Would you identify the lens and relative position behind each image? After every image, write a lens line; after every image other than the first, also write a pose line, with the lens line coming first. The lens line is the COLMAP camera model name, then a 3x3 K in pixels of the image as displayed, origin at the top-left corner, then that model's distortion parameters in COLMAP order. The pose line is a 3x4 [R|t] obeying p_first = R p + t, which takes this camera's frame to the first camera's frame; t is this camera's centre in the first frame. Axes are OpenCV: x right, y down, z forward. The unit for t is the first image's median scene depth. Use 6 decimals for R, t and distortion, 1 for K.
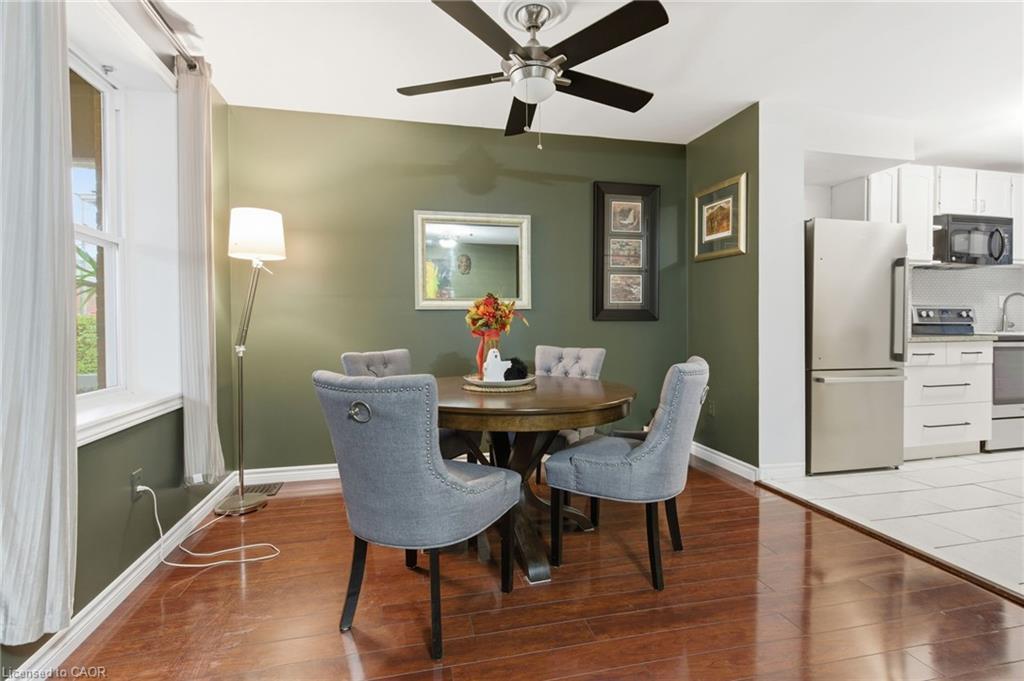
lens RADIAL K [[473.0, 0, 507.7], [0, 473.0, 331.1], [0, 0, 1]] dist [0.007213, -0.003925]
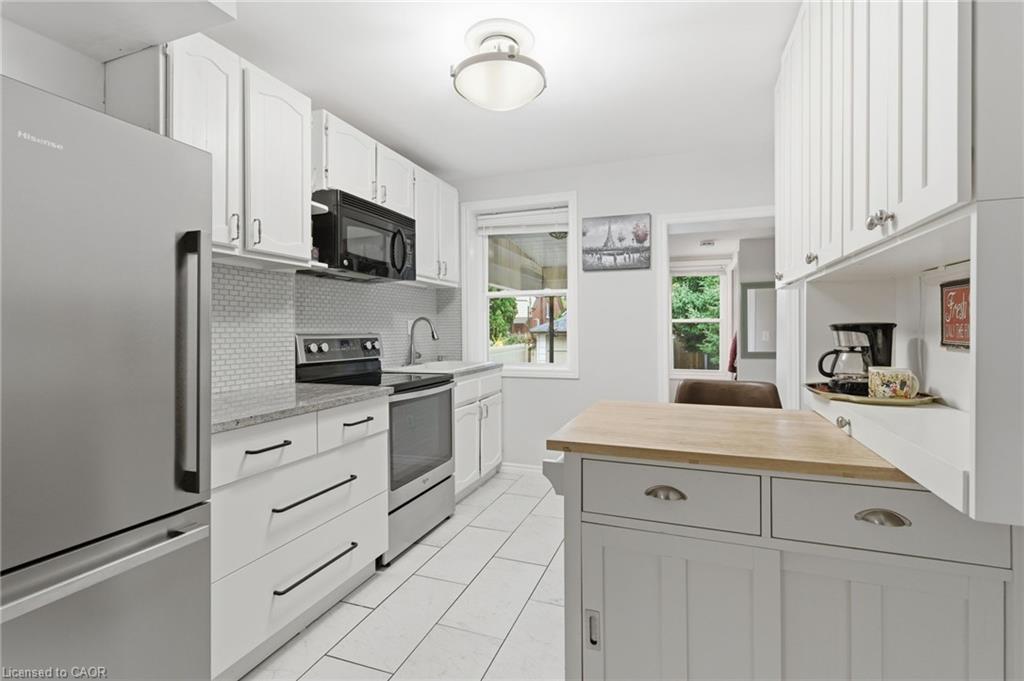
lens RADIAL K [[473.0, 0, 516.4], [0, 473.0, 332.6], [0, 0, 1]] dist [0.007213, -0.003925]
pose [[0.554004, -0.003673, 0.832506, 0.525140], [0.012004, 0.999922, -0.003577, -0.052960], [-0.832427, 0.011976, 0.554005, 0.448983]]
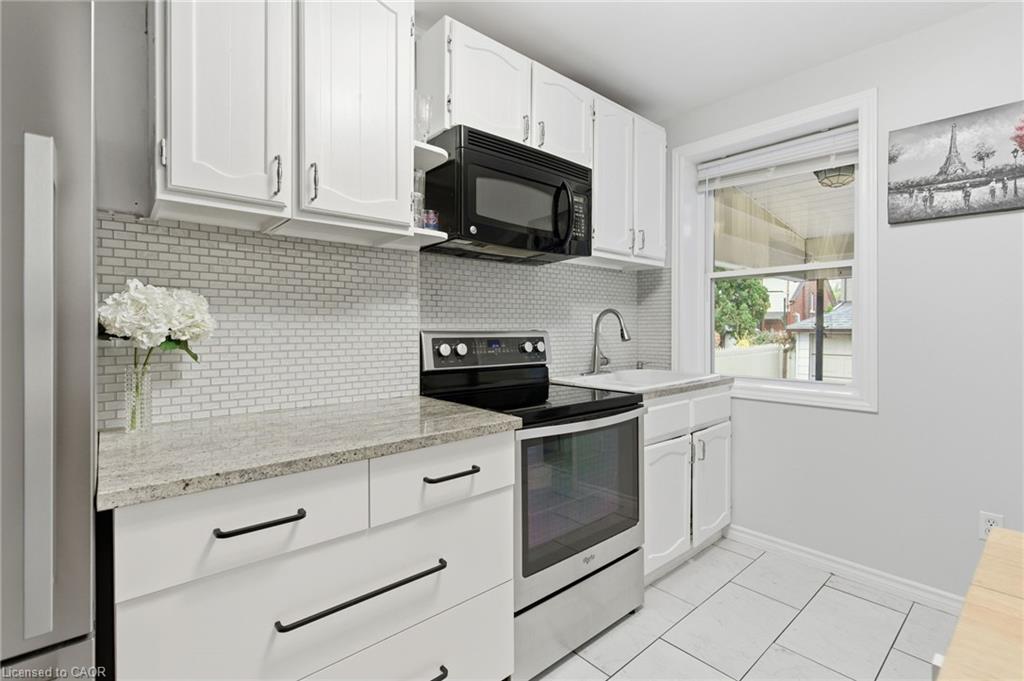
lens RADIAL K [[473.0, 0, 511.2], [0, 473.0, 331.9], [0, 0, 1]] dist [0.007213, -0.003925]
pose [[0.885059, -0.000708, 0.465477, 0.745012], [0.000808, 1.000000, -0.000016, -0.056153], [-0.465477, 0.000390, 0.885060, 0.577317]]
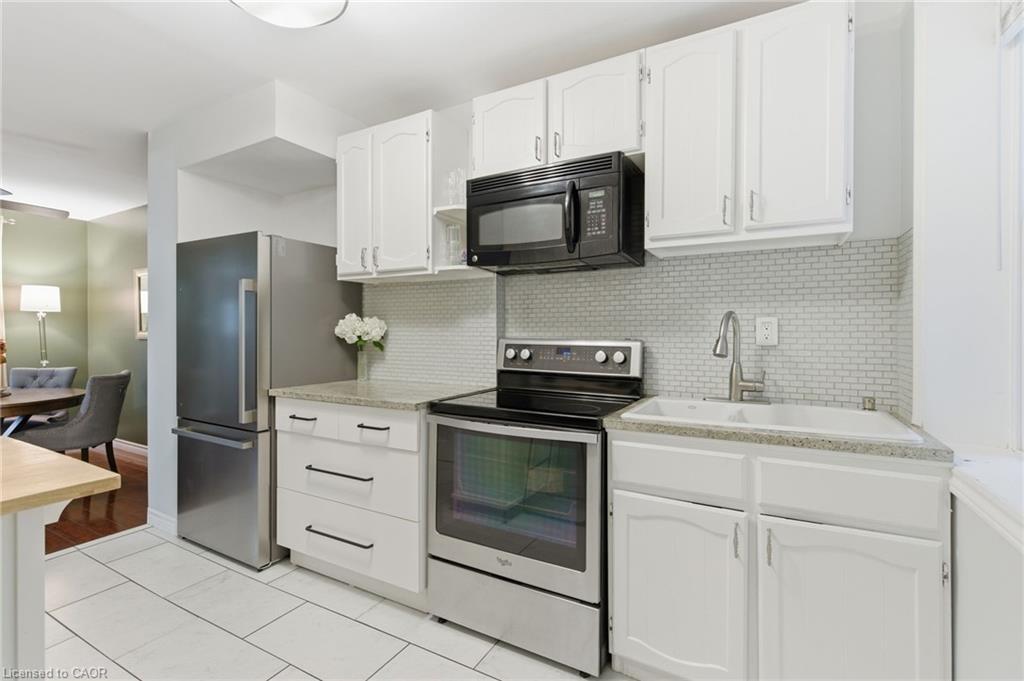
lens RADIAL K [[473.0, 0, 511.9], [0, 473.0, 334.2], [0, 0, 1]] dist [0.007213, -0.003925]
pose [[0.730031, 0.009809, -0.683344, 1.317413], [-0.011834, 0.999929, 0.001711, -0.063384], [0.683312, 0.006838, 0.730095, 0.606738]]
